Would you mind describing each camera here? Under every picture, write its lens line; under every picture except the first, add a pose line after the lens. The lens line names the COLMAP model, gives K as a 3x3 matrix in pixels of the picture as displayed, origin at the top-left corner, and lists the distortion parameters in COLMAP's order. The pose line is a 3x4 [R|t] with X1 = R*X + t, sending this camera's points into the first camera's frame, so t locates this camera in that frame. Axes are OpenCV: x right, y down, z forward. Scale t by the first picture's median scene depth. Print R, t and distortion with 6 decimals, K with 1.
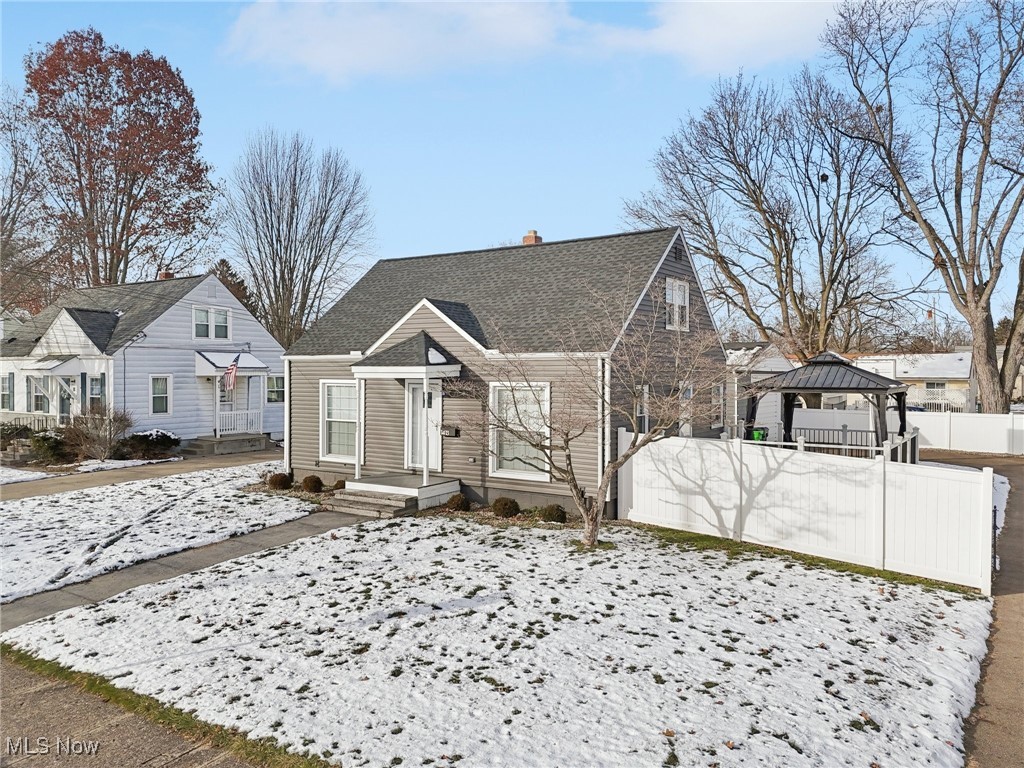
lens RADIAL K [[727.4, 0, 547.7], [0, 727.4, 380.0], [0, 0, 1]] dist [0.028437, -0.005475]
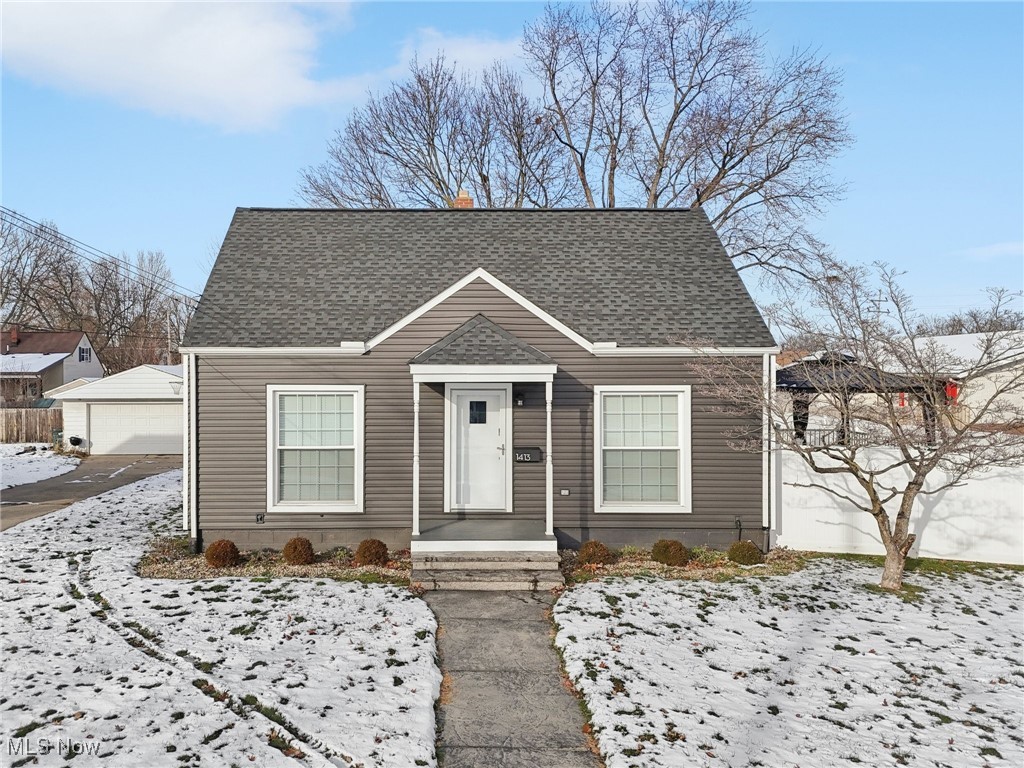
lens RADIAL K [[764.5, 0, 512.0], [0, 764.5, 384.0], [0, 0, 1]] dist [0.013091, -0.000489]
pose [[0.860465, -0.013009, 0.509344, -0.671771], [0.008966, 0.999906, 0.010391, -0.009734], [-0.509431, -0.004374, 0.860500, 0.451252]]
